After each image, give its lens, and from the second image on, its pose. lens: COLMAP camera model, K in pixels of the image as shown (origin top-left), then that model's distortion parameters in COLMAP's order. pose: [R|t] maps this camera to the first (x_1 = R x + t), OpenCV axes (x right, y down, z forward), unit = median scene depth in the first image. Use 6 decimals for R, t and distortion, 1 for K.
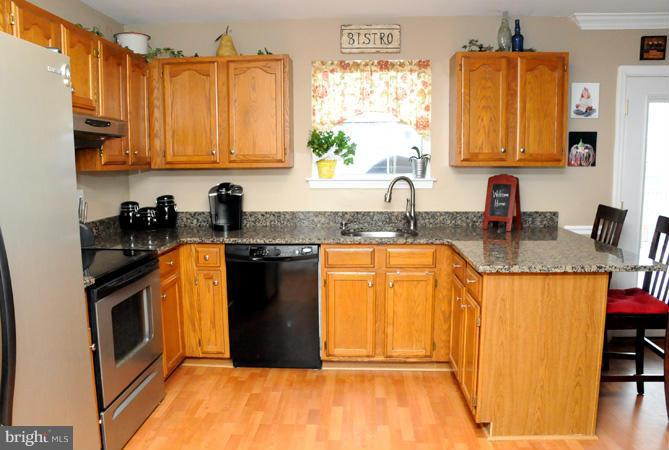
lens RADIAL K [[537.8, 0, 330.4], [0, 537.8, 238.2], [0, 0, 1]] dist [-0.157201, 0.116062]
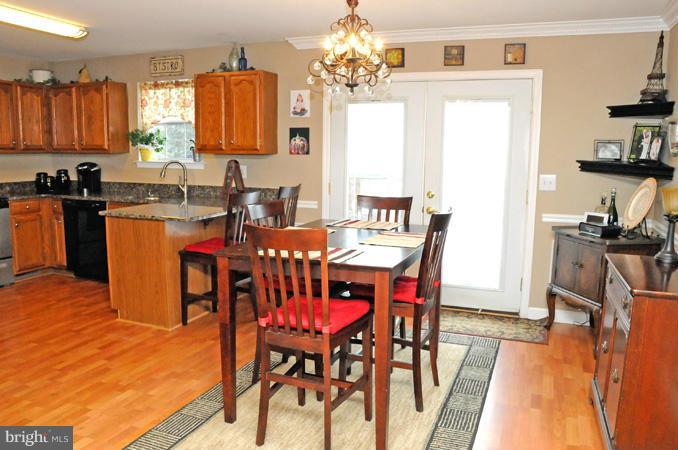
lens RADIAL K [[536.1, 0, 330.4], [0, 536.1, 236.9], [0, 0, 1]] dist [-0.162382, 0.116025]
pose [[0.944175, 0.074916, -0.320815, 1.057846], [-0.068171, 0.997153, 0.032224, 0.019099], [0.322315, -0.008555, 0.946594, -0.244084]]
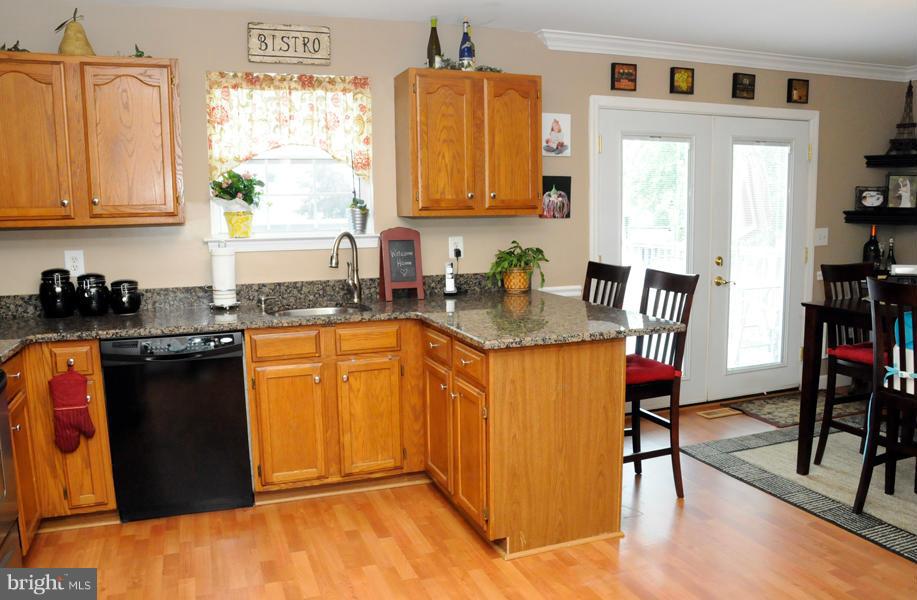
lens RADIAL K [[716.6, 0, 459.4], [0, 716.6, 321.0], [0, 0, 1]] dist [-0.147682, 0.104830]
pose [[0.915523, -0.065307, 0.396930, -0.121392], [0.062685, 0.997841, 0.019593, -0.001289], [-0.397352, 0.006944, 0.917640, 0.027182]]
